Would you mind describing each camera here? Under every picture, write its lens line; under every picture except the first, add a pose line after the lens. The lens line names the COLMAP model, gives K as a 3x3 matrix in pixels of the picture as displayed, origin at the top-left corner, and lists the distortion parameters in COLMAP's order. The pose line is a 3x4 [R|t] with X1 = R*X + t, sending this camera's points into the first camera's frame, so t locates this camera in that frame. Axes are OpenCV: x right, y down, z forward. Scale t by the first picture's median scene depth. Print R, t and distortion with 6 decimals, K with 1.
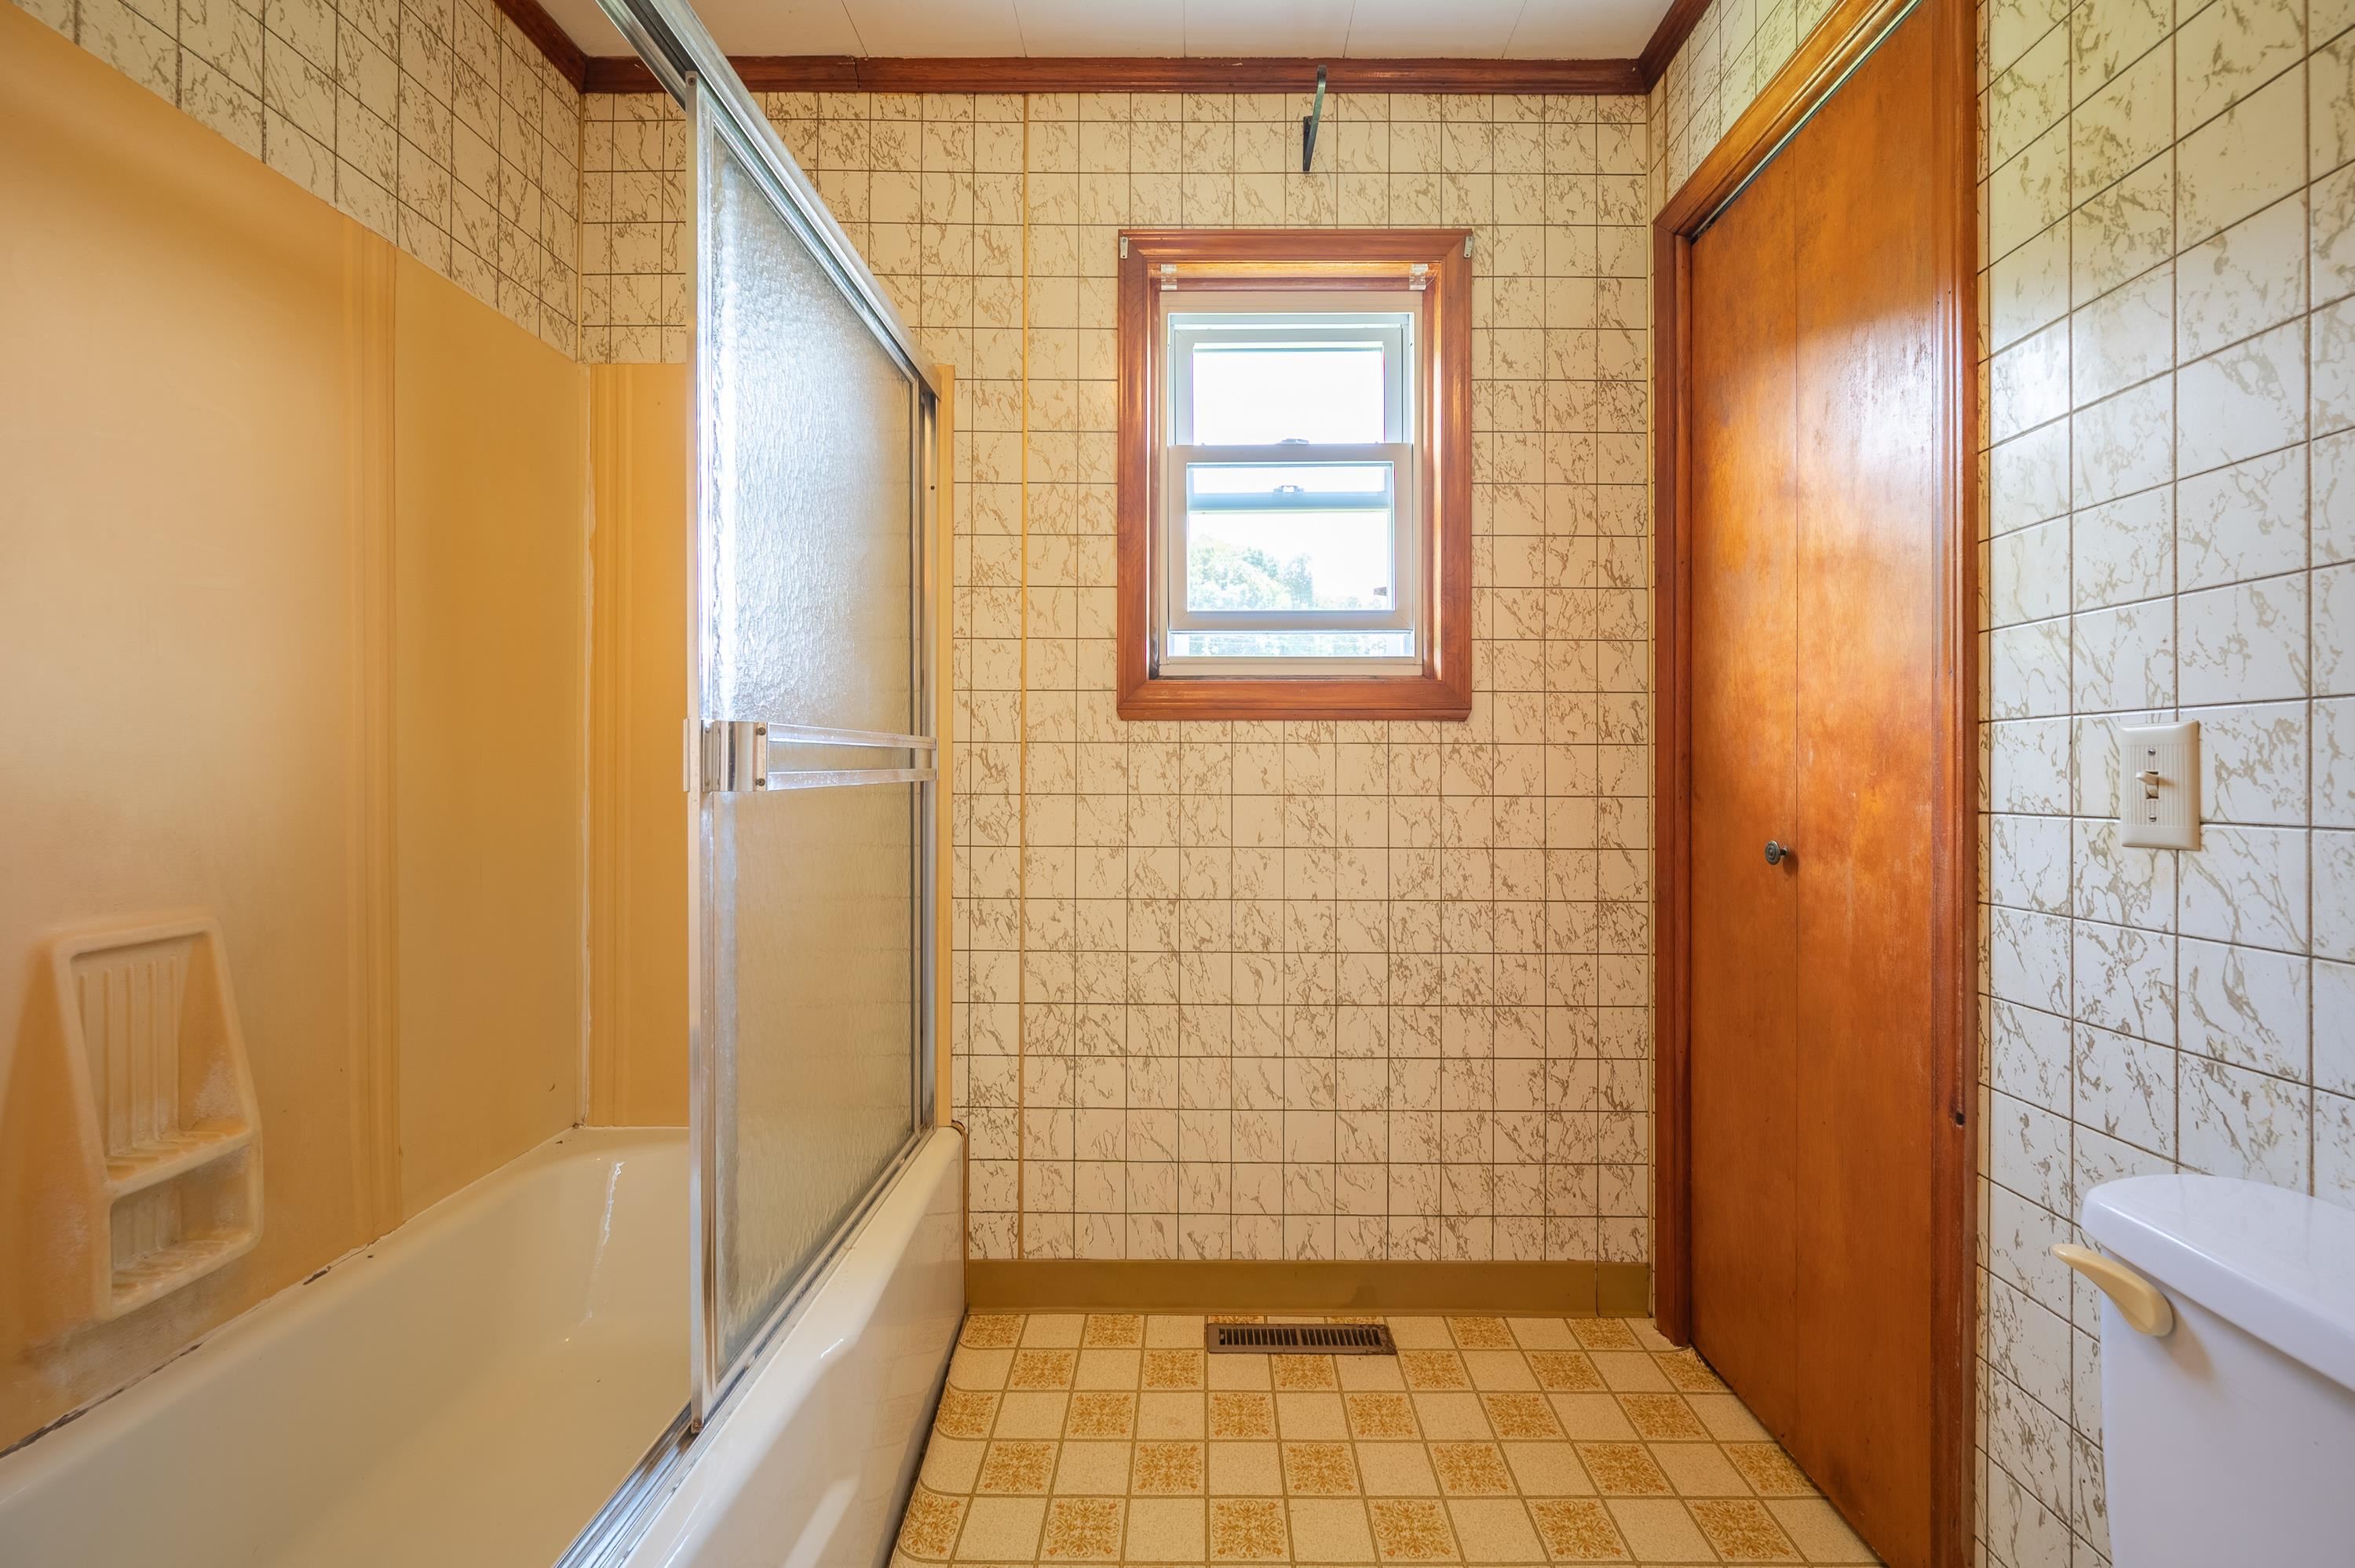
lens RADIAL K [[931.8, 0, 1187.9], [0, 931.8, 776.2], [0, 0, 1]] dist [-0.002113, -0.000603]
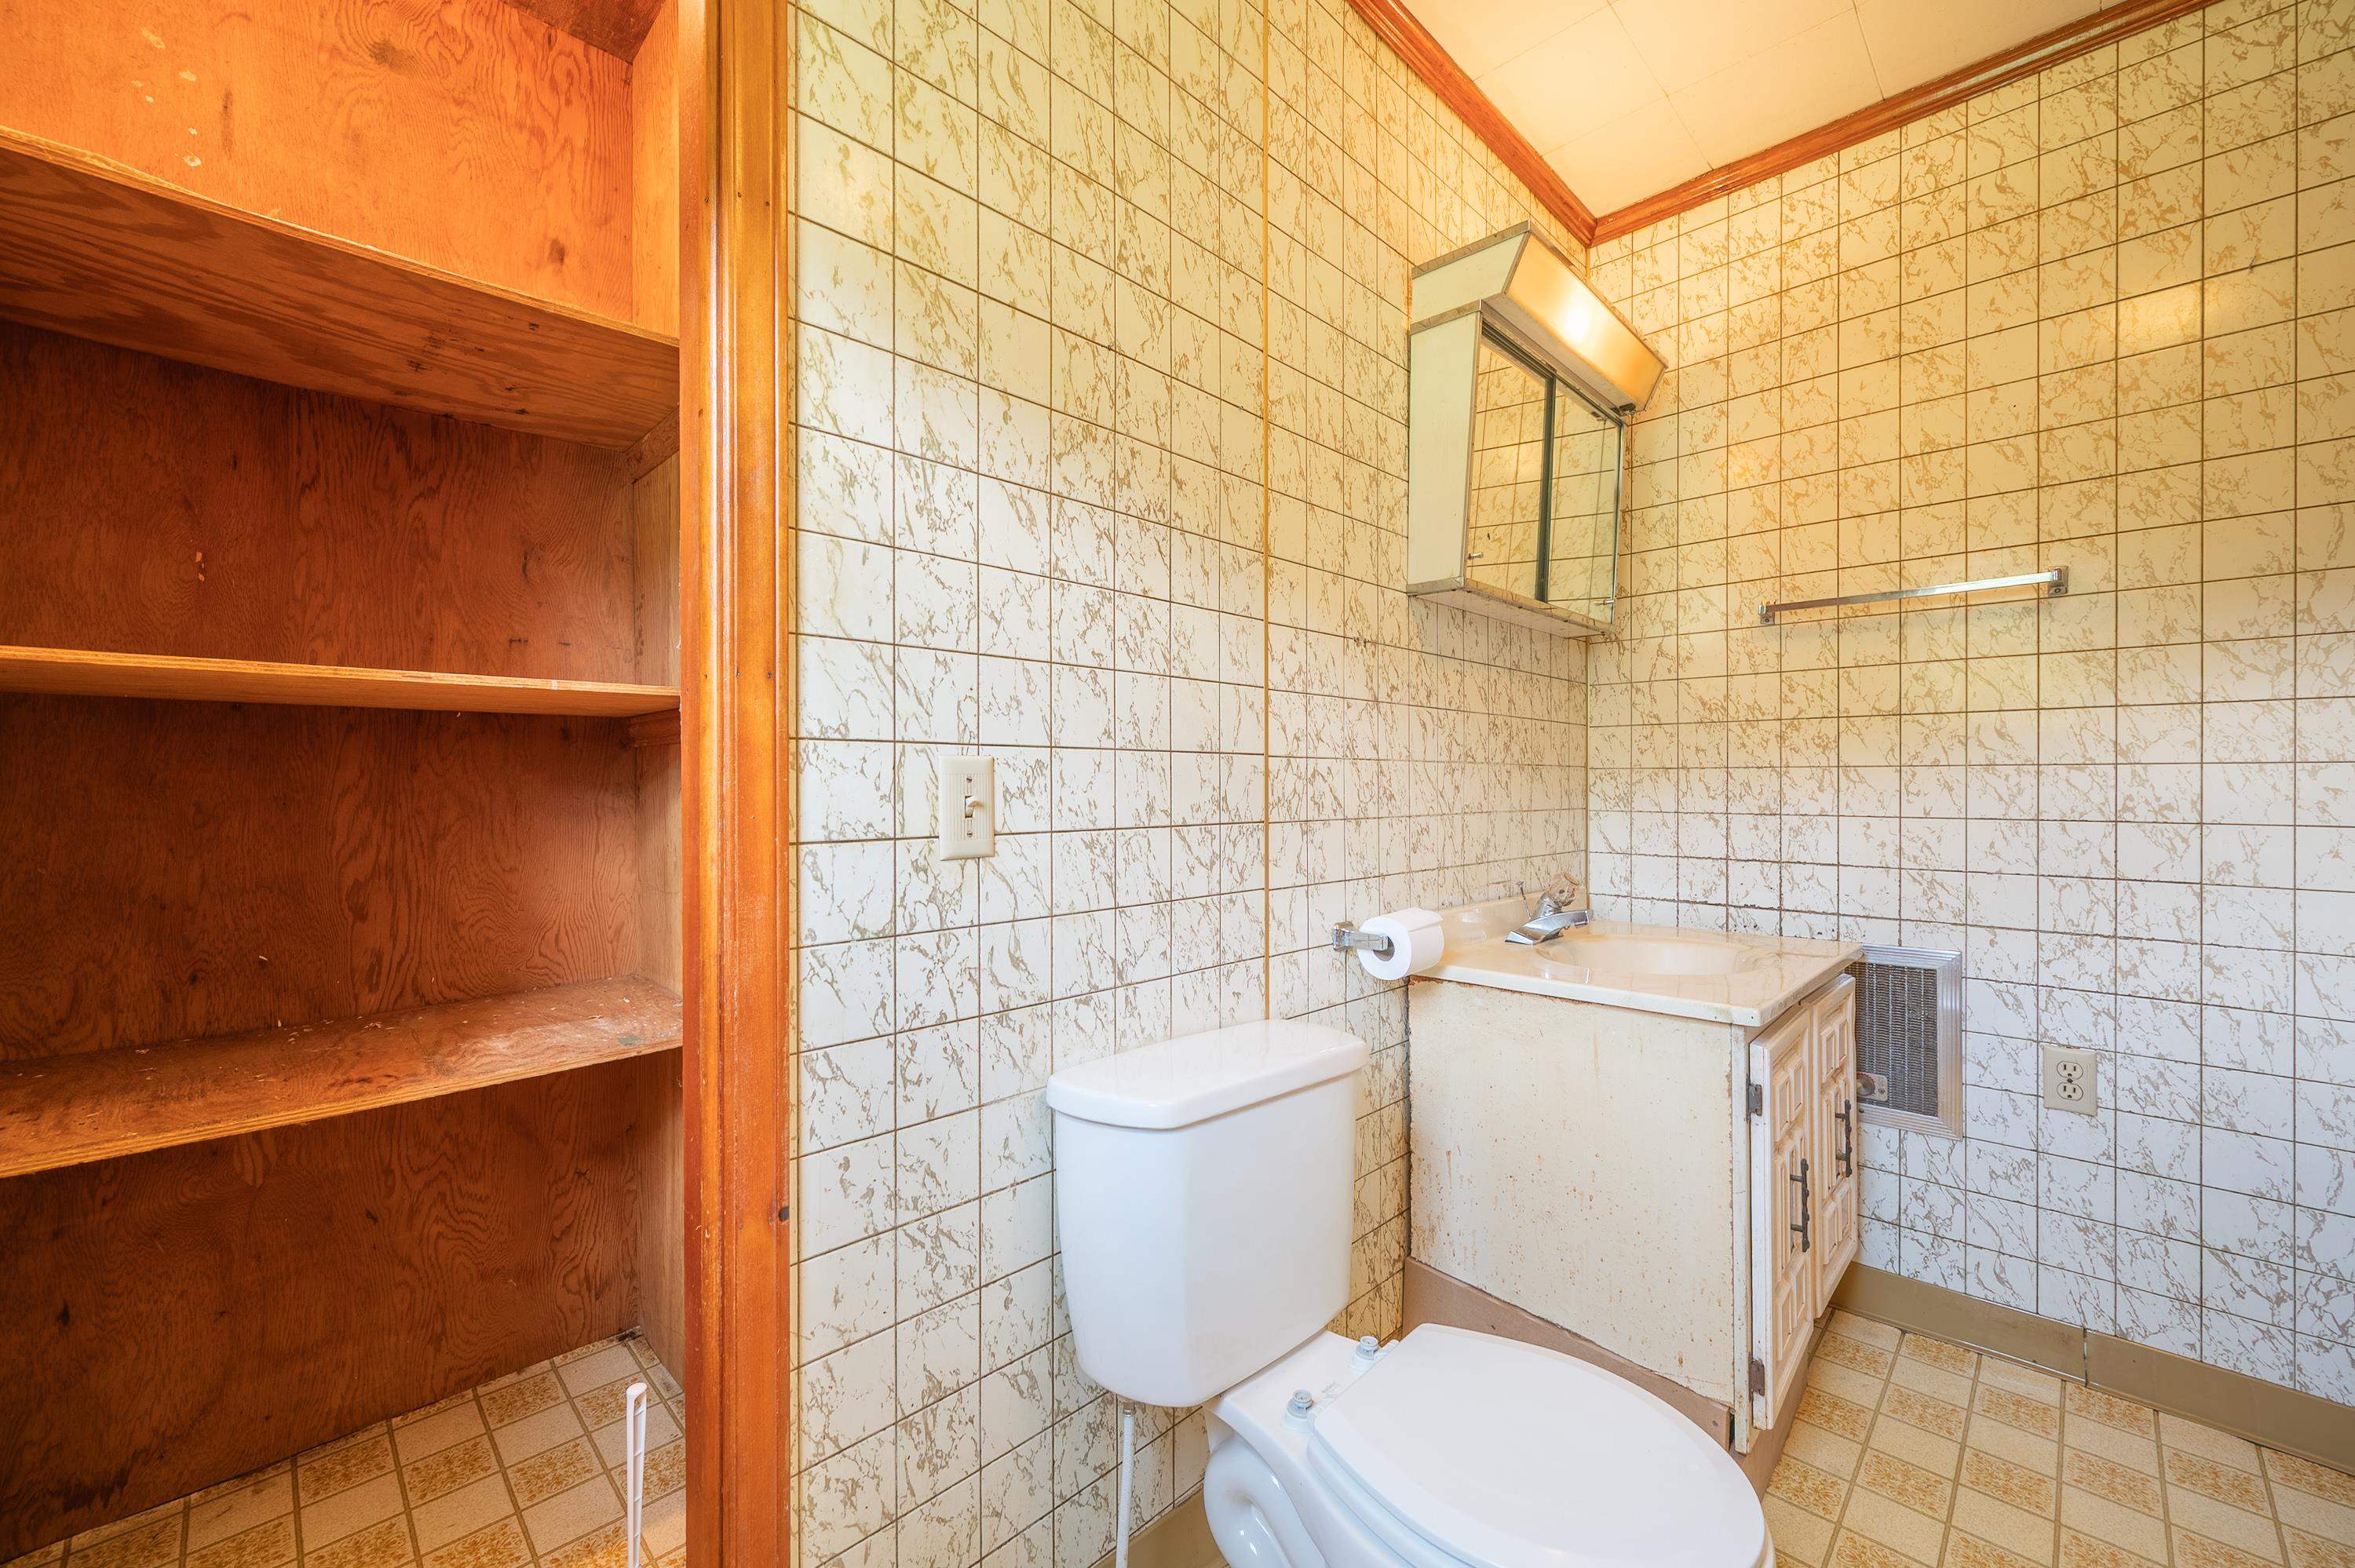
lens RADIAL K [[931.8, 0, 1177.0], [0, 931.8, 786.0], [0, 0, 1]] dist [-0.002113, -0.000603]
pose [[-0.723757, -0.004653, 0.690039, 0.002524], [-0.001853, 0.999987, 0.004799, -0.022432], [-0.690052, 0.002195, -0.723757, 1.591398]]
